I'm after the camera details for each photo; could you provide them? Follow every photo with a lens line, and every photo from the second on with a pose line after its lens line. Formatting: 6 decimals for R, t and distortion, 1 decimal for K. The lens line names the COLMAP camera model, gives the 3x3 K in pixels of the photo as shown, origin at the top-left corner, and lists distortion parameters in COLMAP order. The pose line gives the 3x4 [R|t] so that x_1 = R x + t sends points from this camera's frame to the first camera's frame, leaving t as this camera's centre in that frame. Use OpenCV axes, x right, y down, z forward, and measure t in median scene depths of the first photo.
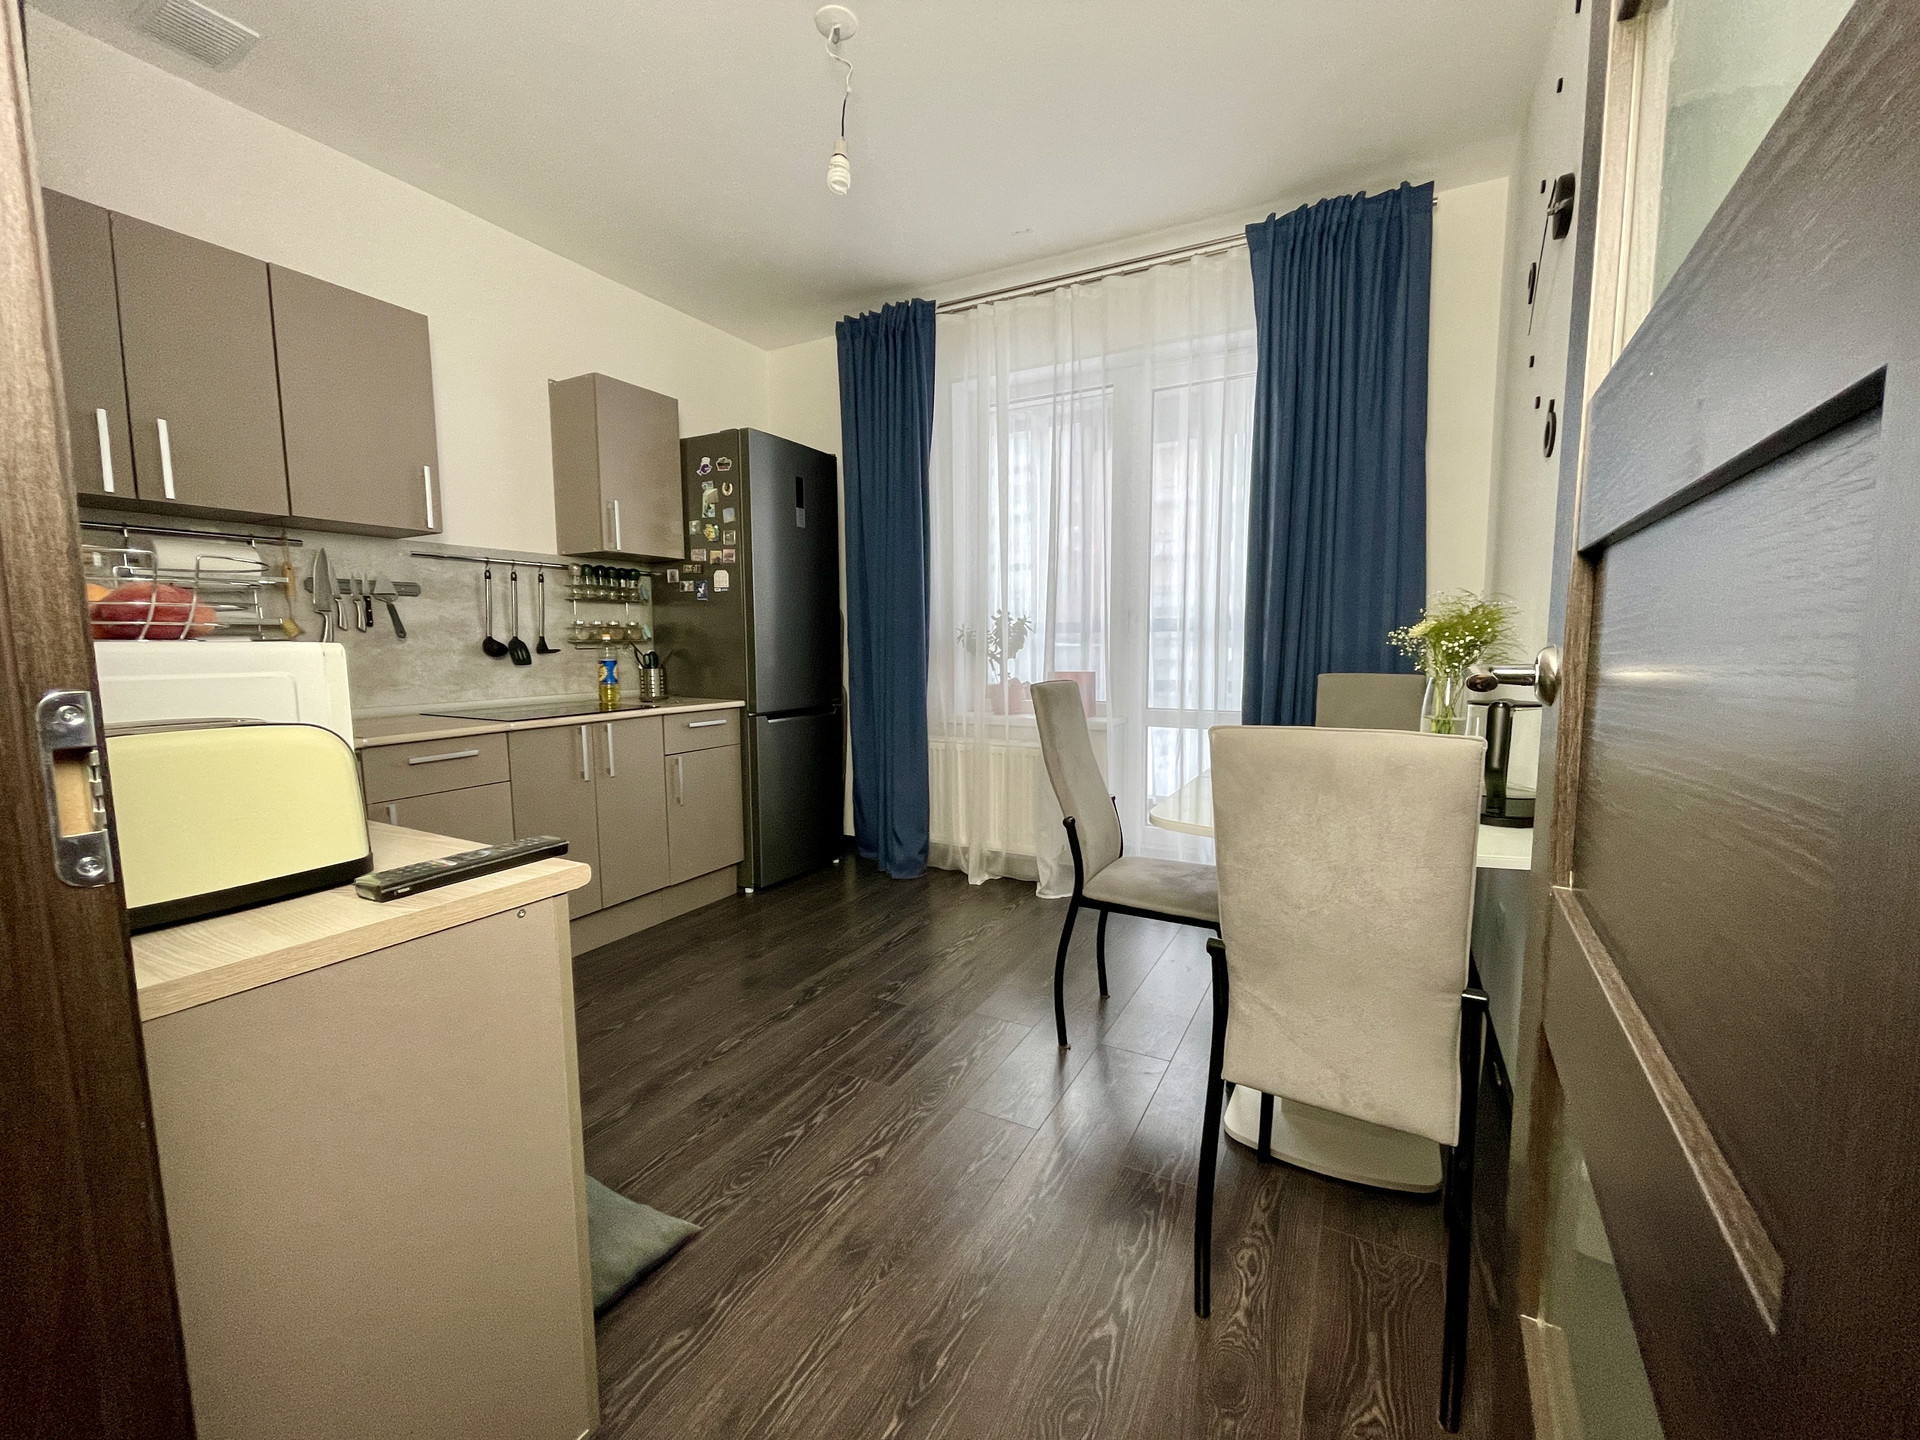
lens RADIAL K [[771.6, 0, 966.5], [0, 771.6, 721.5], [0, 0, 1]] dist [0.001310, 0.000106]
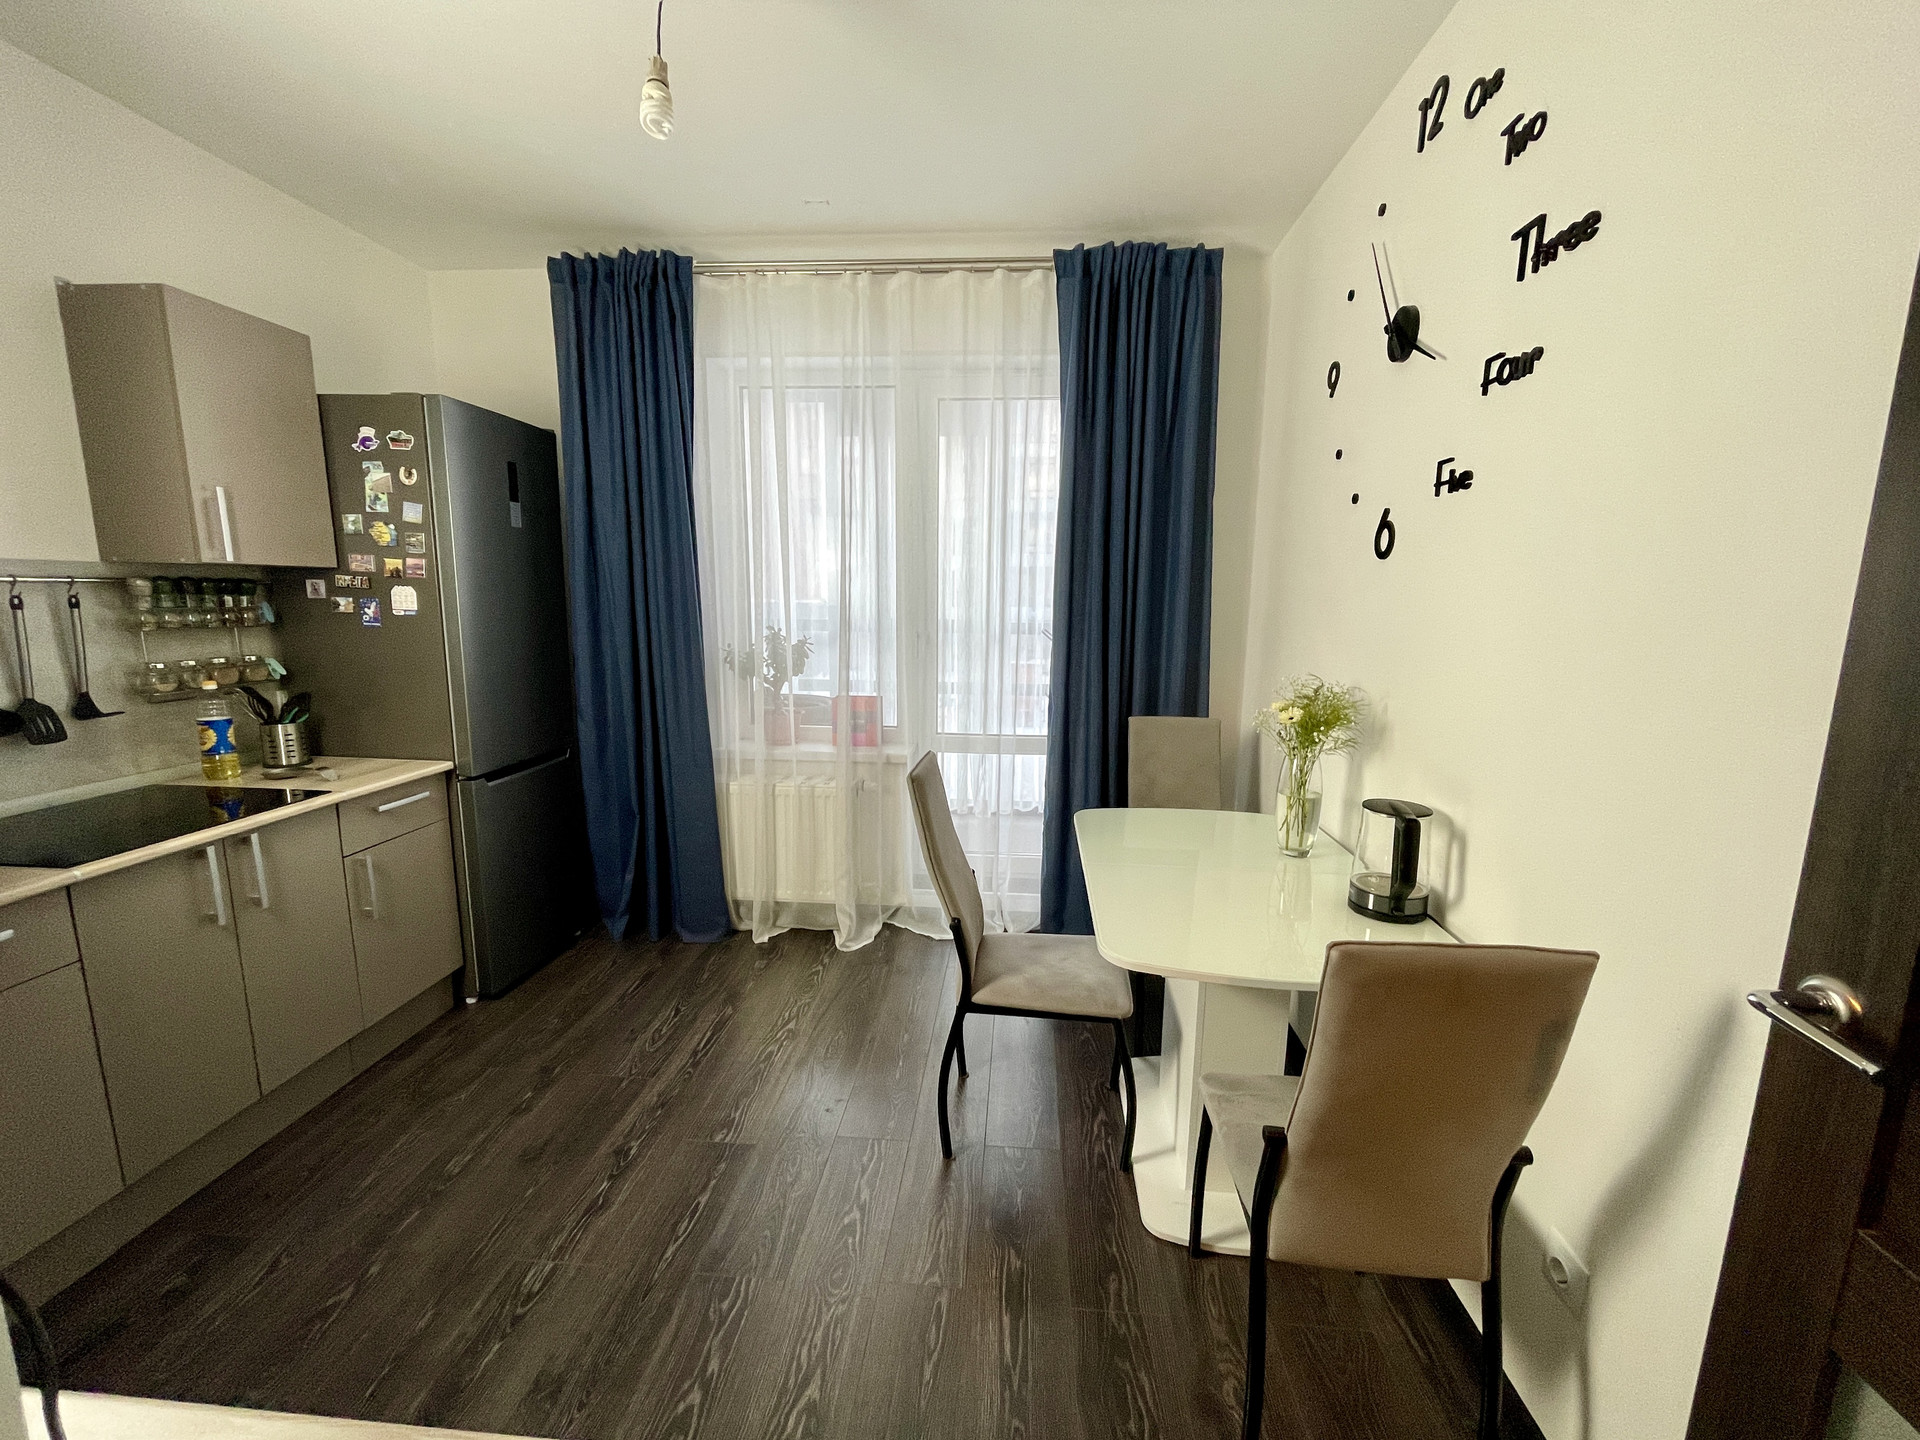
lens RADIAL K [[781.2, 0, 965.2], [0, 781.2, 721.2], [0, 0, 1]] dist [-0.012858, 0.009568]
pose [[0.915718, -0.049294, 0.398786, -0.131376], [0.024900, 0.997501, 0.066123, -0.104231], [-0.401049, -0.050620, 0.914657, 0.107515]]
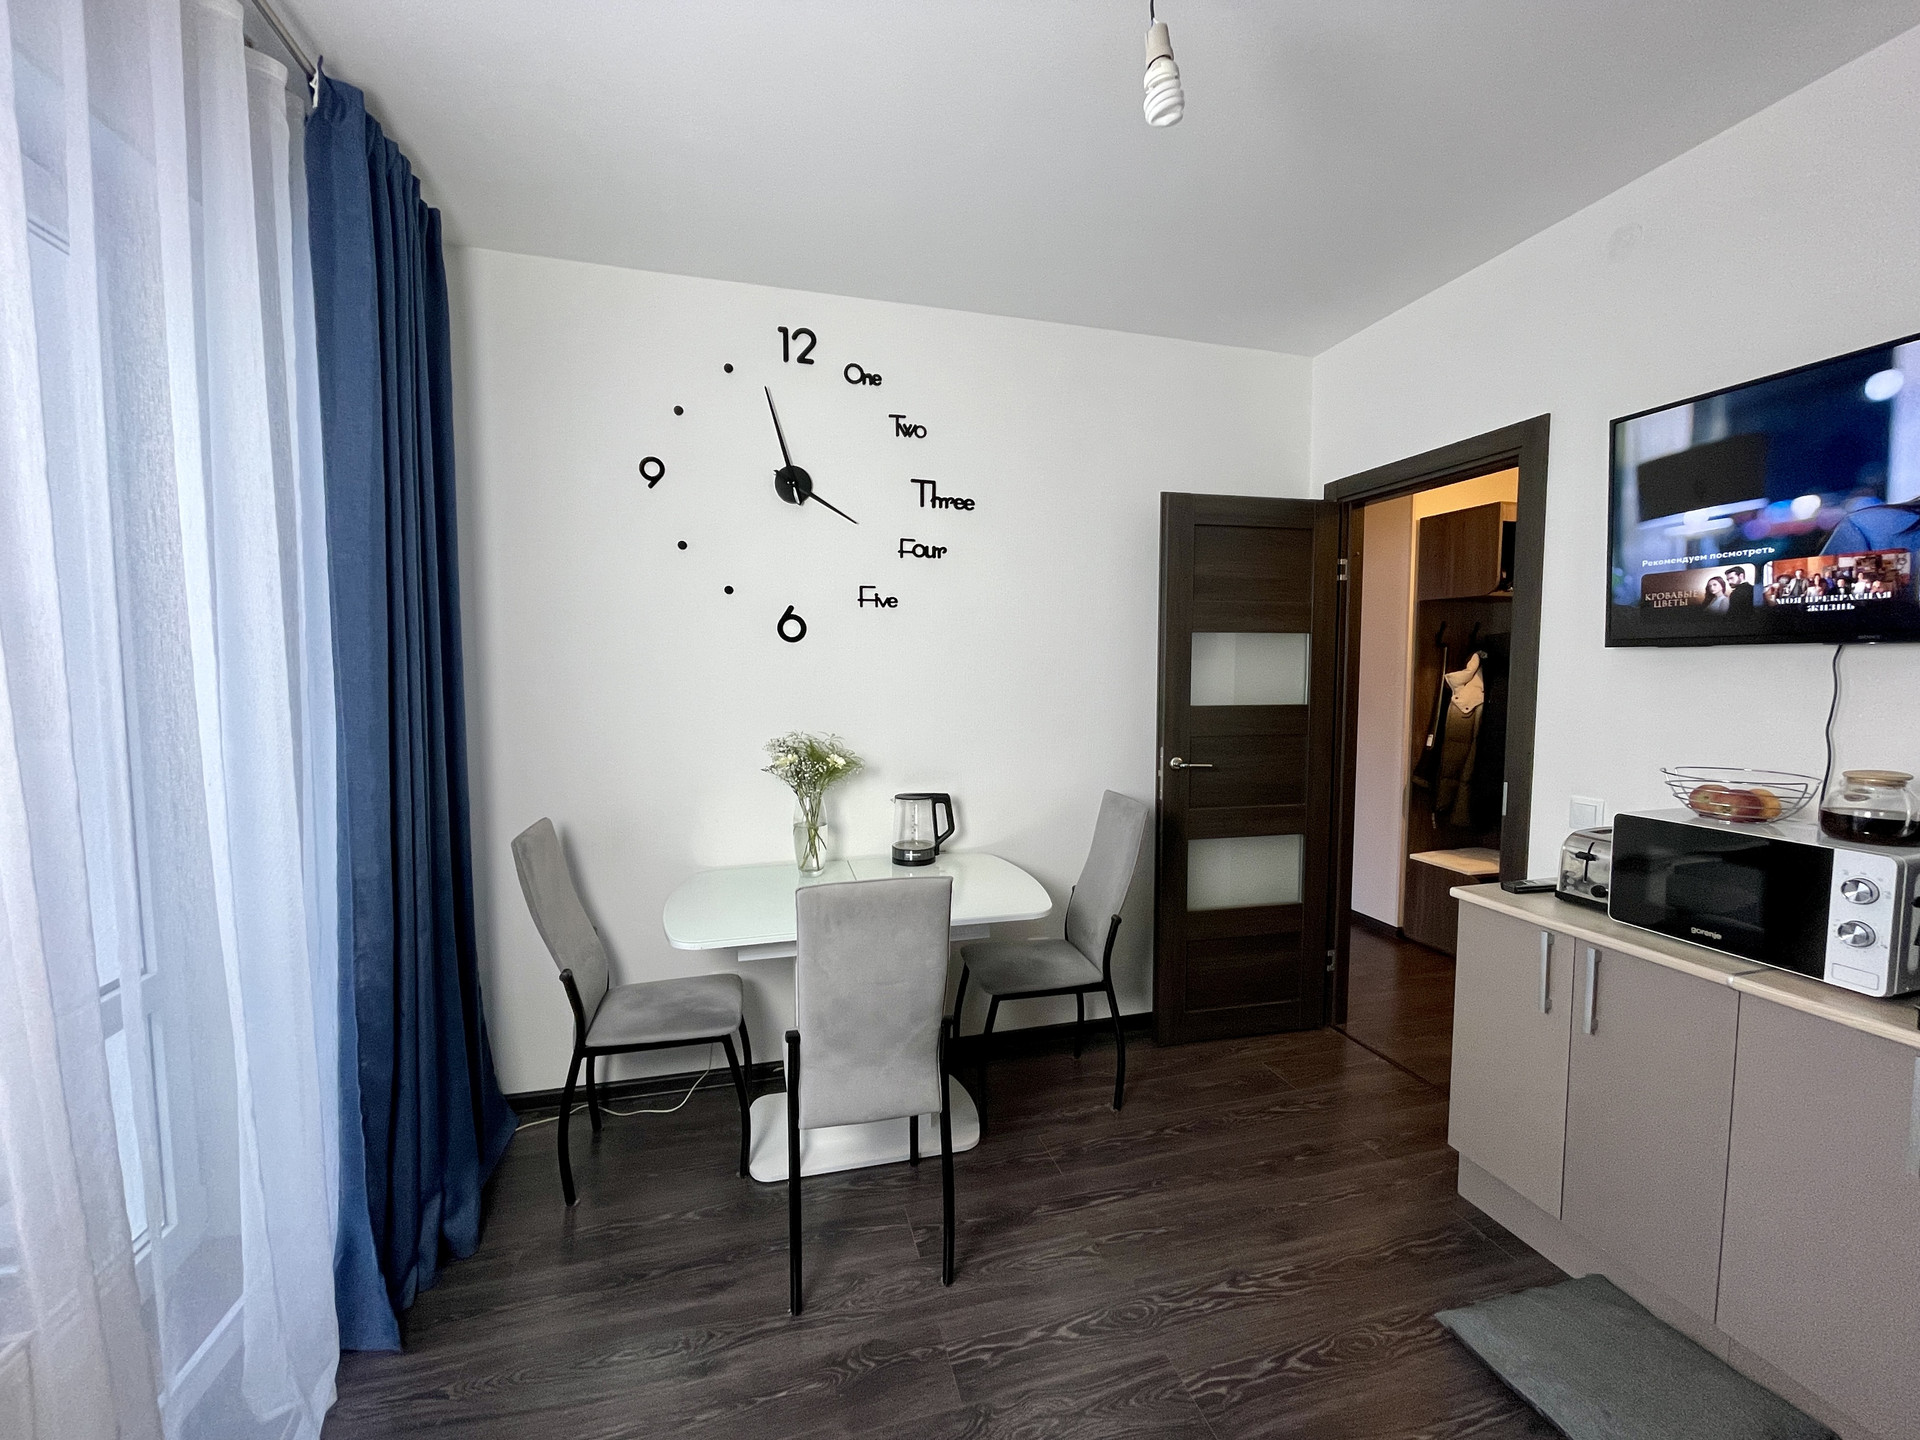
lens RADIAL K [[781.2, 0, 965.2], [0, 781.2, 721.2], [0, 0, 1]] dist [-0.012858, 0.009568]
pose [[-0.686651, -0.040915, 0.725835, -0.308887], [0.080674, 0.987960, 0.132010, -0.190359], [-0.722497, 0.149201, -0.675083, 0.942926]]
